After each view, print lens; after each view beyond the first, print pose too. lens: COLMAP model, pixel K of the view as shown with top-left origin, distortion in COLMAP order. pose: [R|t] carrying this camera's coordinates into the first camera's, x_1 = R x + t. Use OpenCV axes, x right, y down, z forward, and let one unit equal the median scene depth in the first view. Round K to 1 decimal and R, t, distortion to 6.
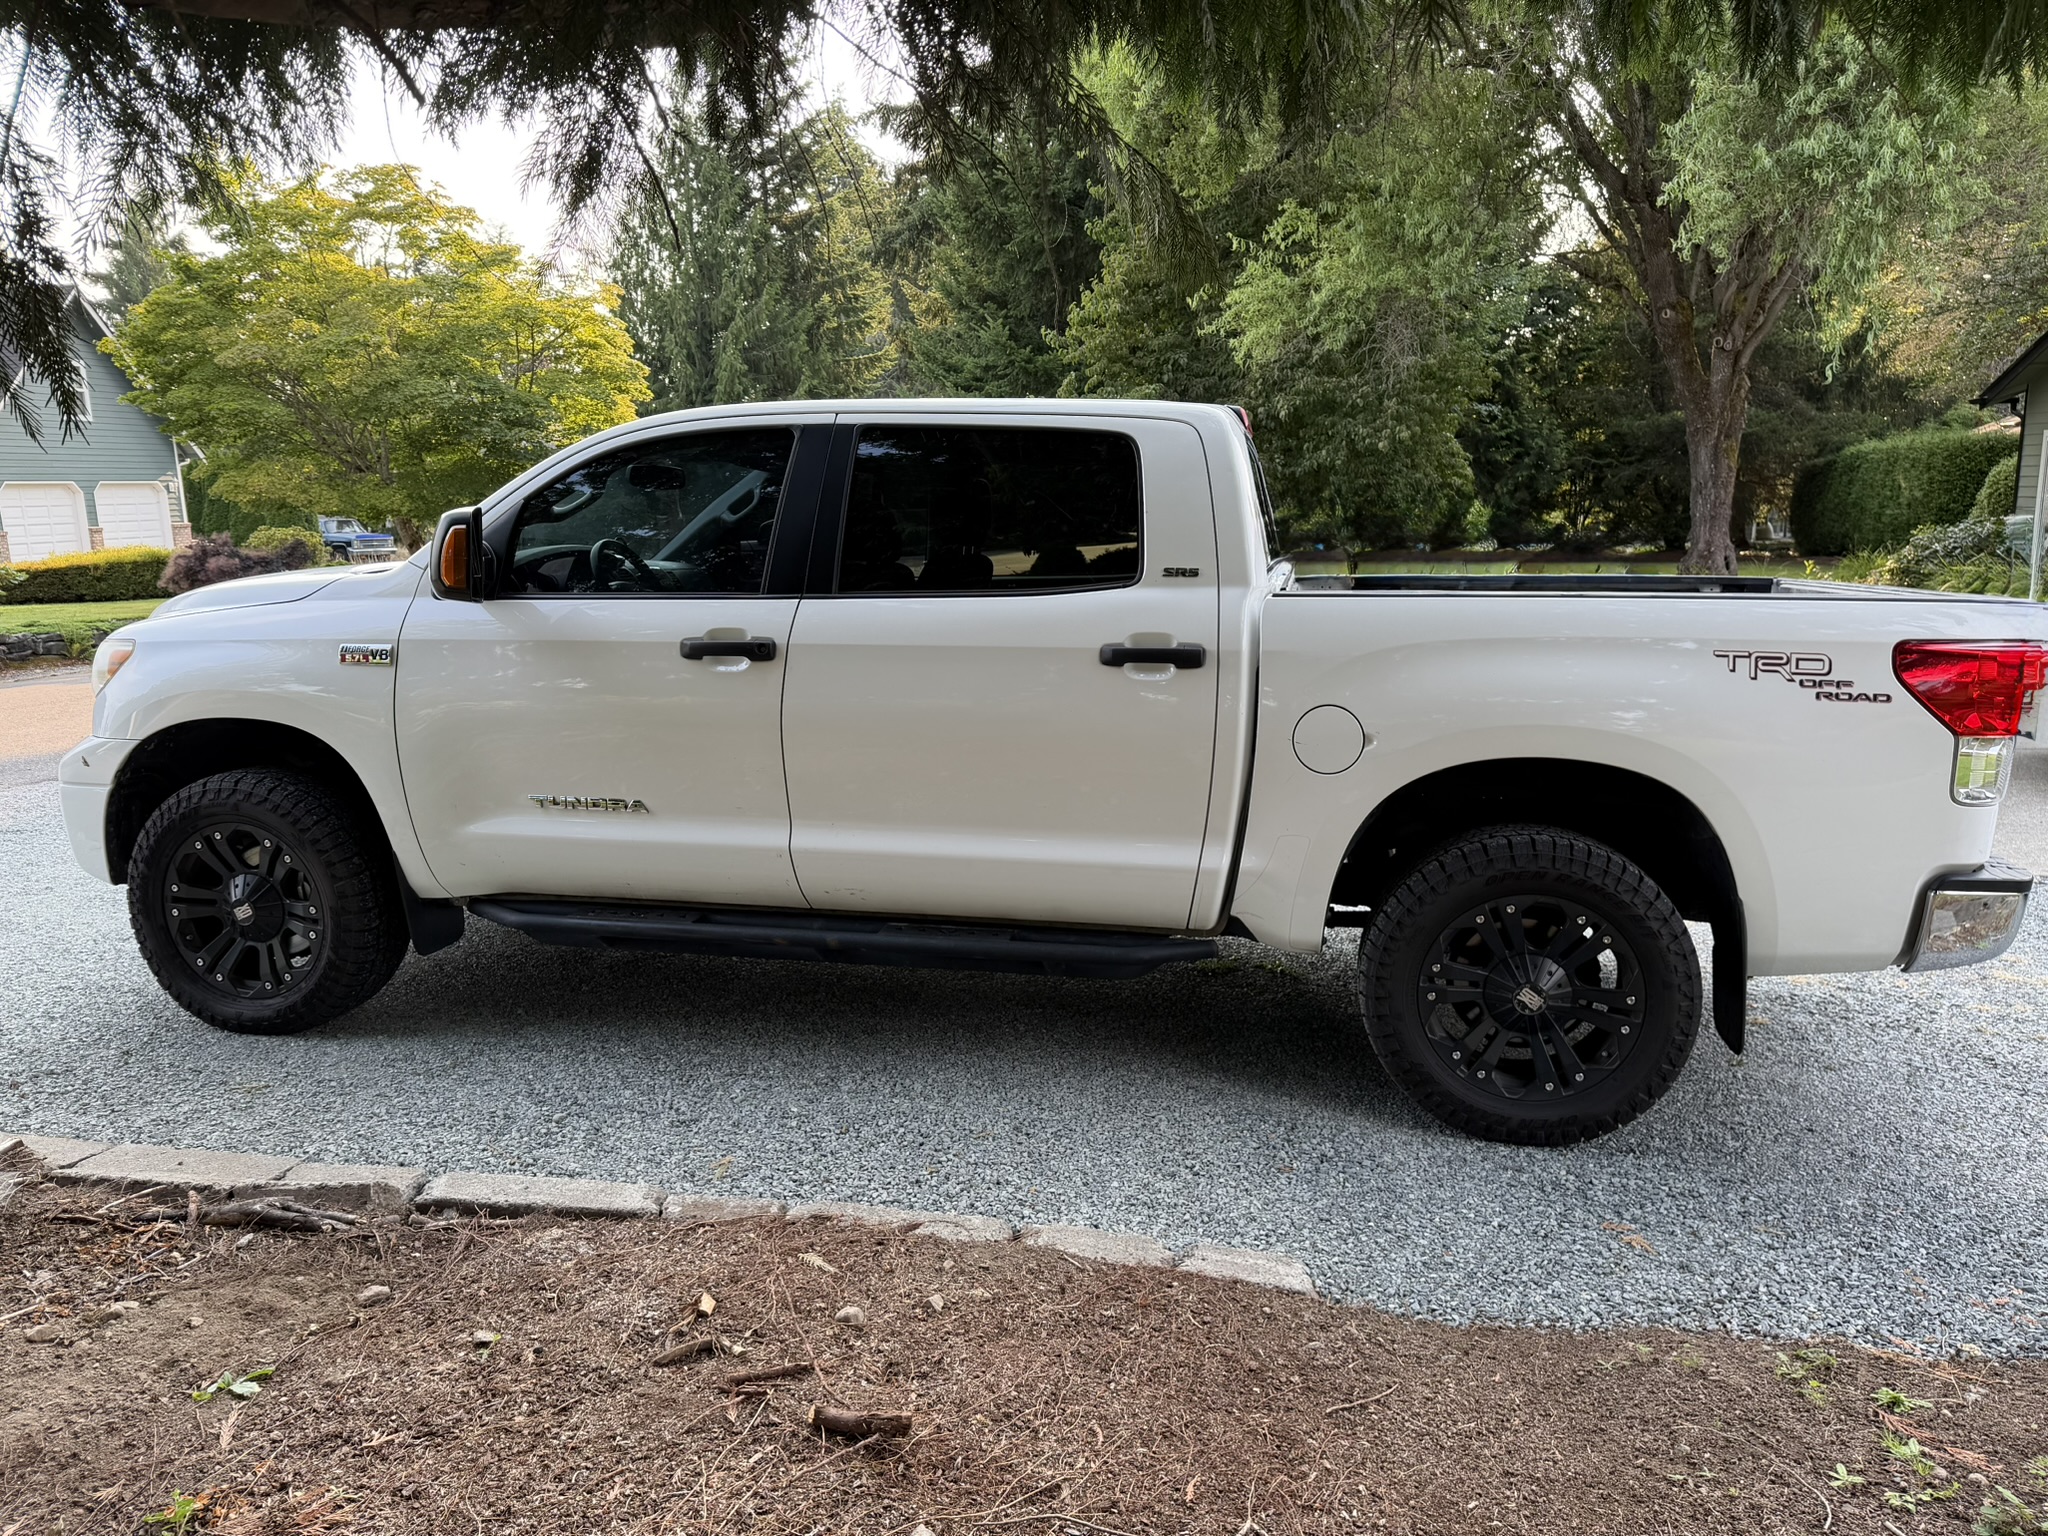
lens RADIAL K [[1415.4, 0, 1032.9], [0, 1415.4, 863.9], [0, 0, 1]] dist [0.057478, -0.075494]
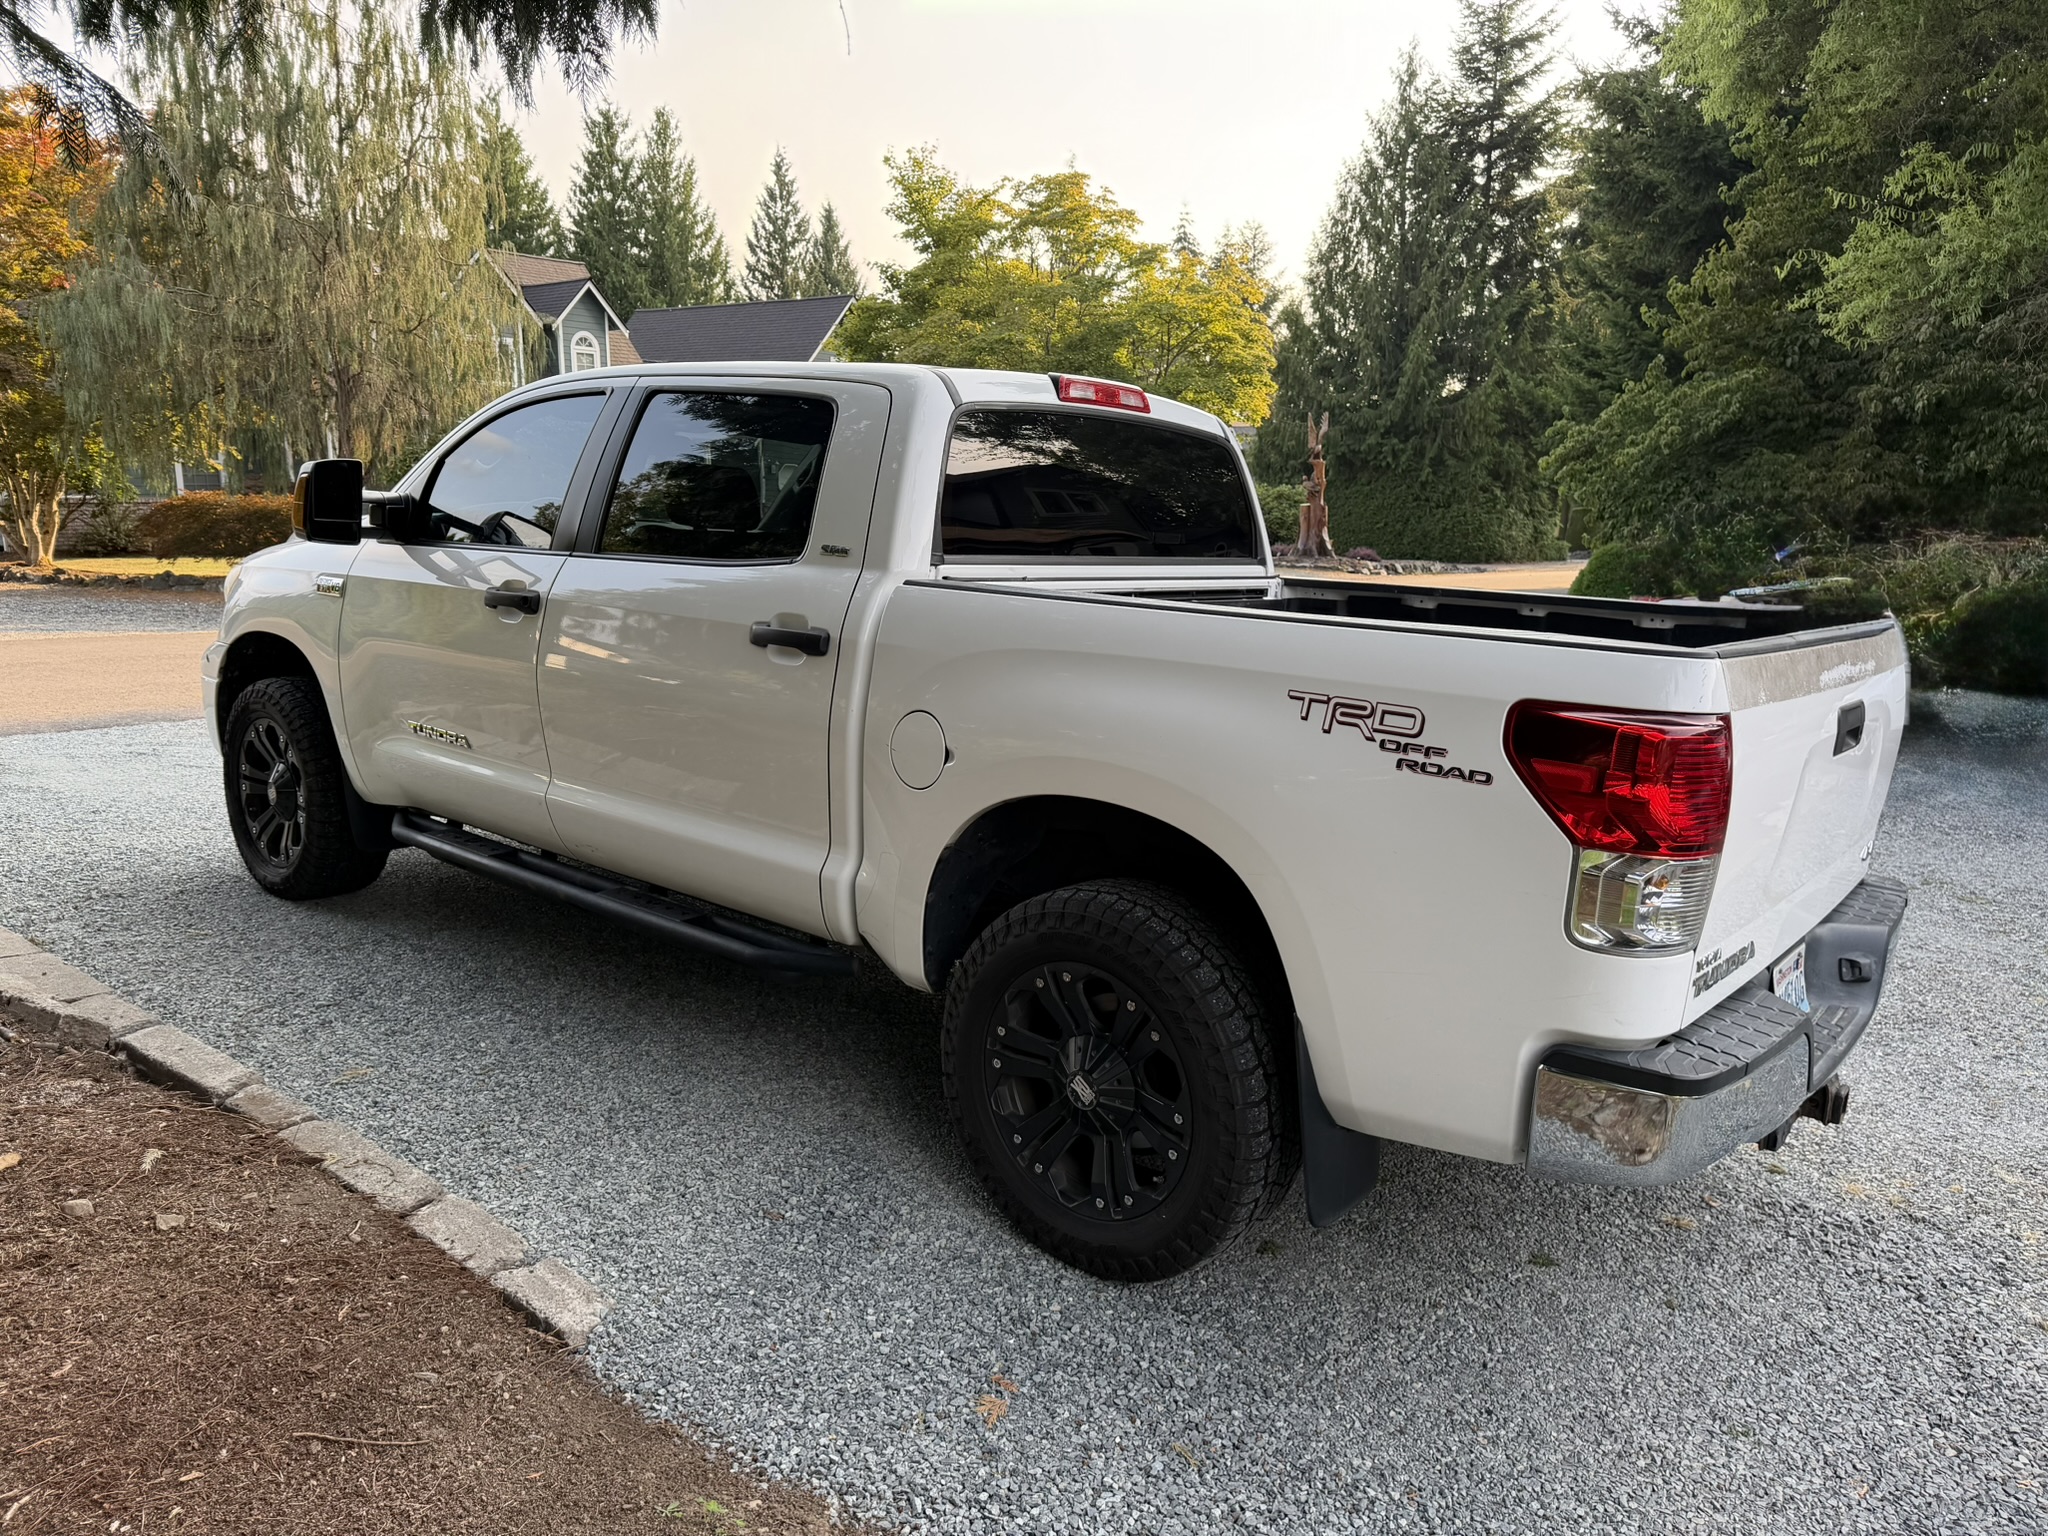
lens RADIAL K [[1415.4, 0, 1032.9], [0, 1415.4, 863.9], [0, 0, 1]] dist [0.057478, -0.075494]
pose [[0.878119, 0.152703, -0.453420, 0.139601], [-0.151338, 0.987691, 0.039546, -0.013028], [0.453877, 0.033893, 0.890419, 0.052248]]
